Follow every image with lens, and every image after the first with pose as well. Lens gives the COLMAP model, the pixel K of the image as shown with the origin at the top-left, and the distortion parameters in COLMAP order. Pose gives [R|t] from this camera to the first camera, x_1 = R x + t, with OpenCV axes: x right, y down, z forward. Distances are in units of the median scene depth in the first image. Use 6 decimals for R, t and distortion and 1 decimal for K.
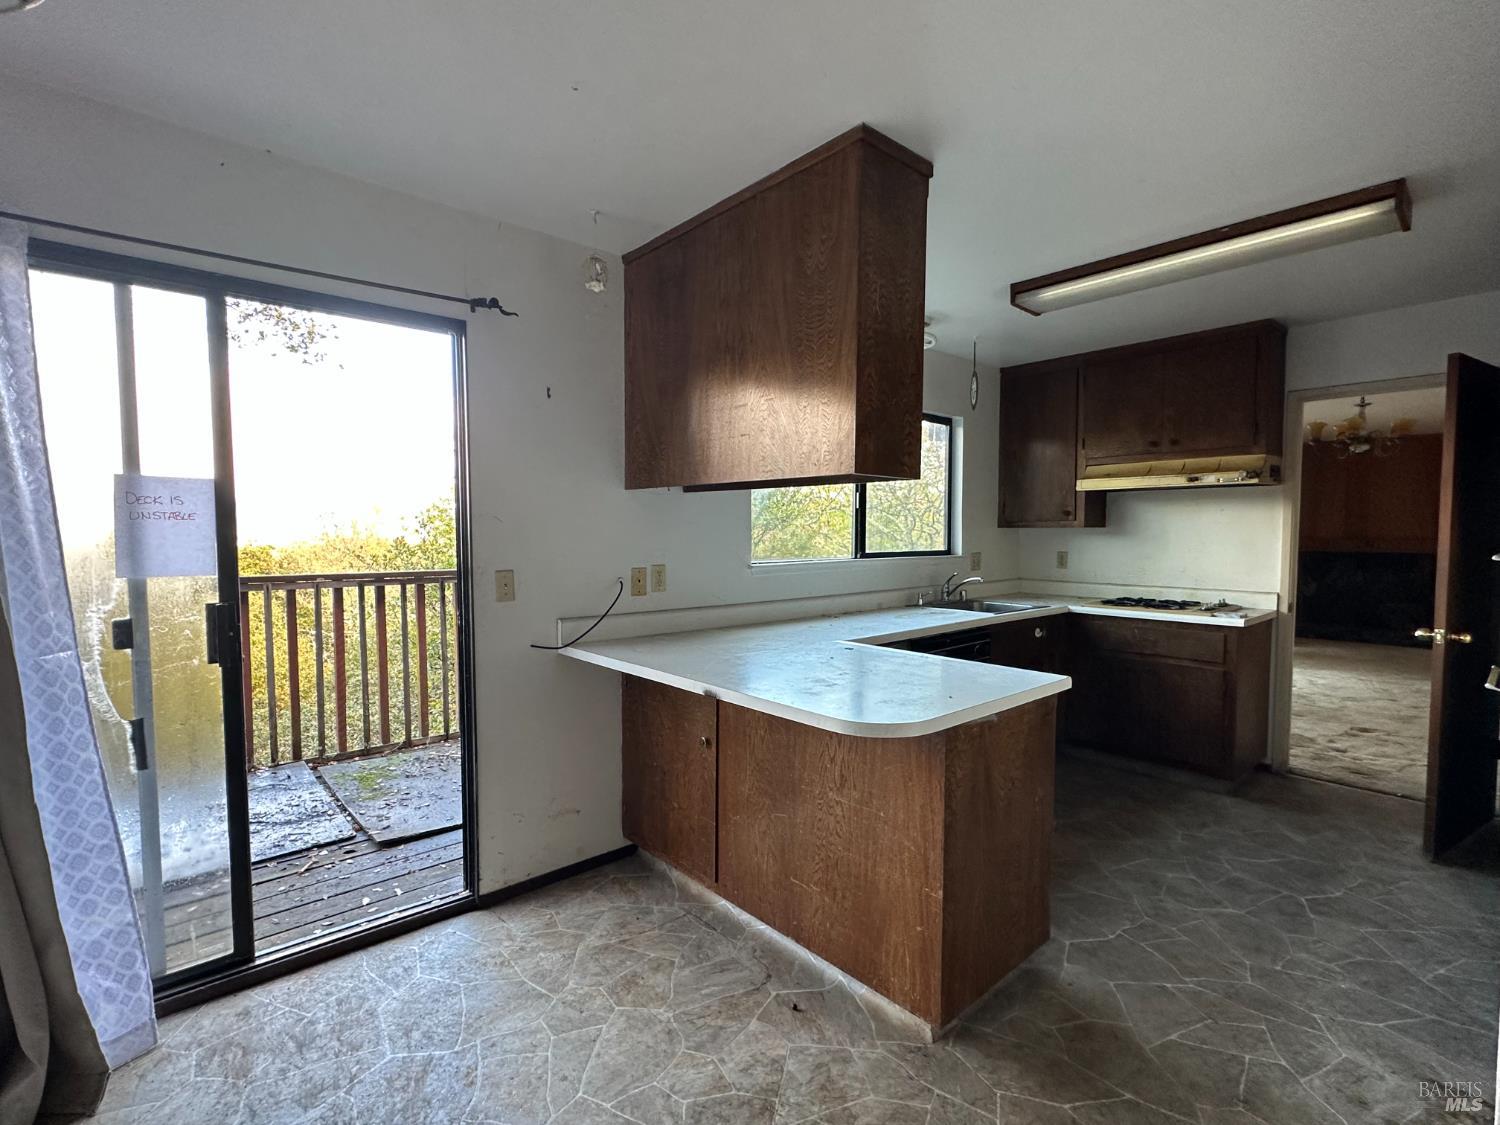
lens RADIAL K [[703.0, 0, 748.0], [0, 703.0, 564.7], [0, 0, 1]] dist [0.002140, -0.002339]
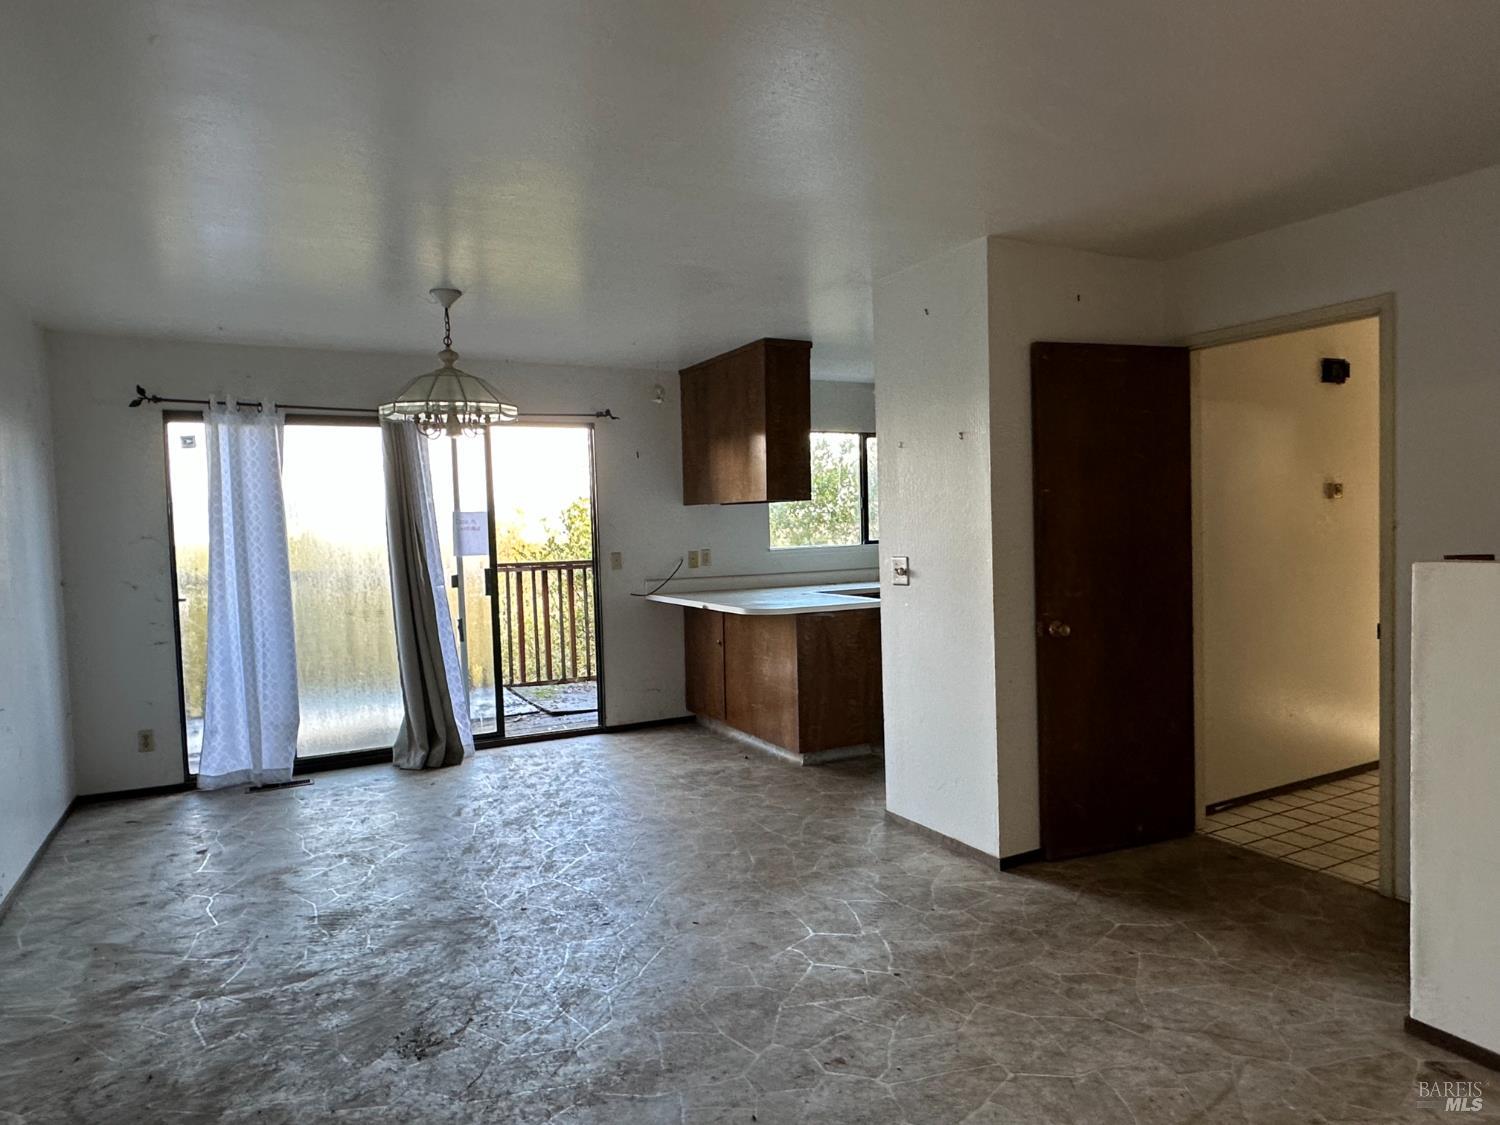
lens RADIAL K [[927.3, 0, 755.2], [0, 927.3, 573.1], [0, 0, 1]] dist [0.001102, -0.001939]
pose [[0.974382, -0.014465, -0.224432, 0.408156], [0.015624, 0.999872, 0.003389, 0.042931], [0.224355, -0.006808, 0.974484, -0.948769]]
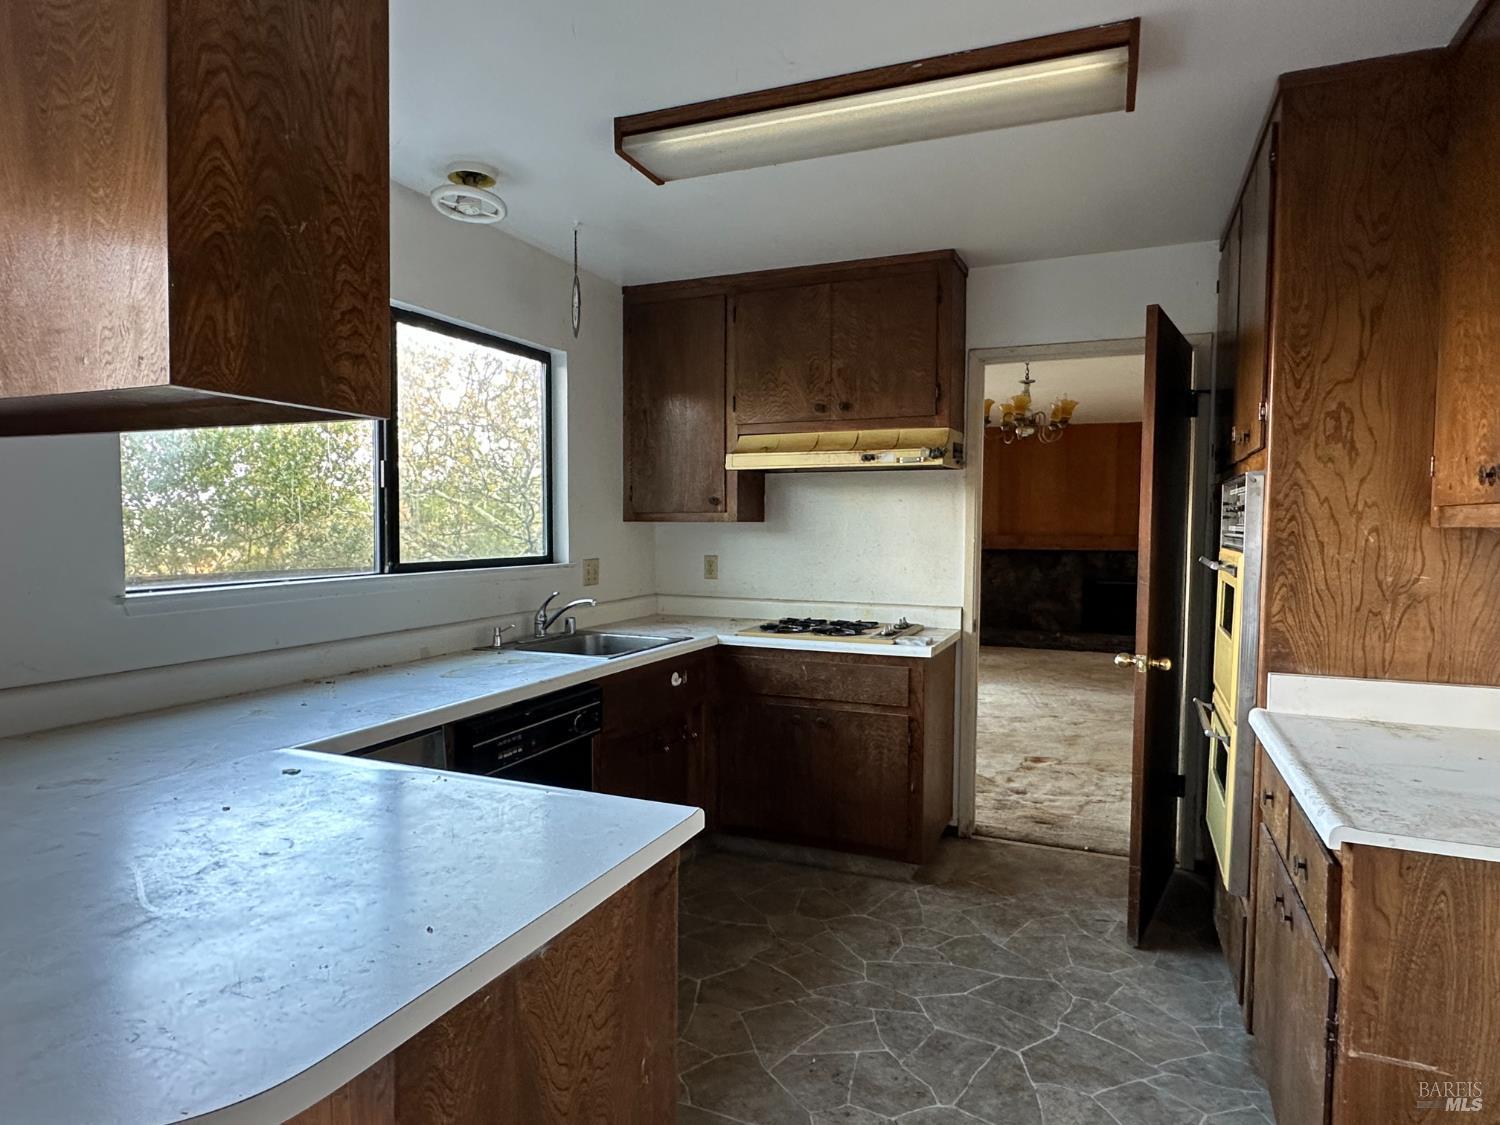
lens RADIAL K [[889.0, 0, 745.8], [0, 889.0, 571.9], [0, 0, 1]] dist [-0.029833, 0.004904]
pose [[0.902506, -0.019179, 0.430251, 0.125410], [0.016069, 0.999812, 0.010863, -0.015226], [-0.430378, -0.002890, 0.902644, 0.236168]]
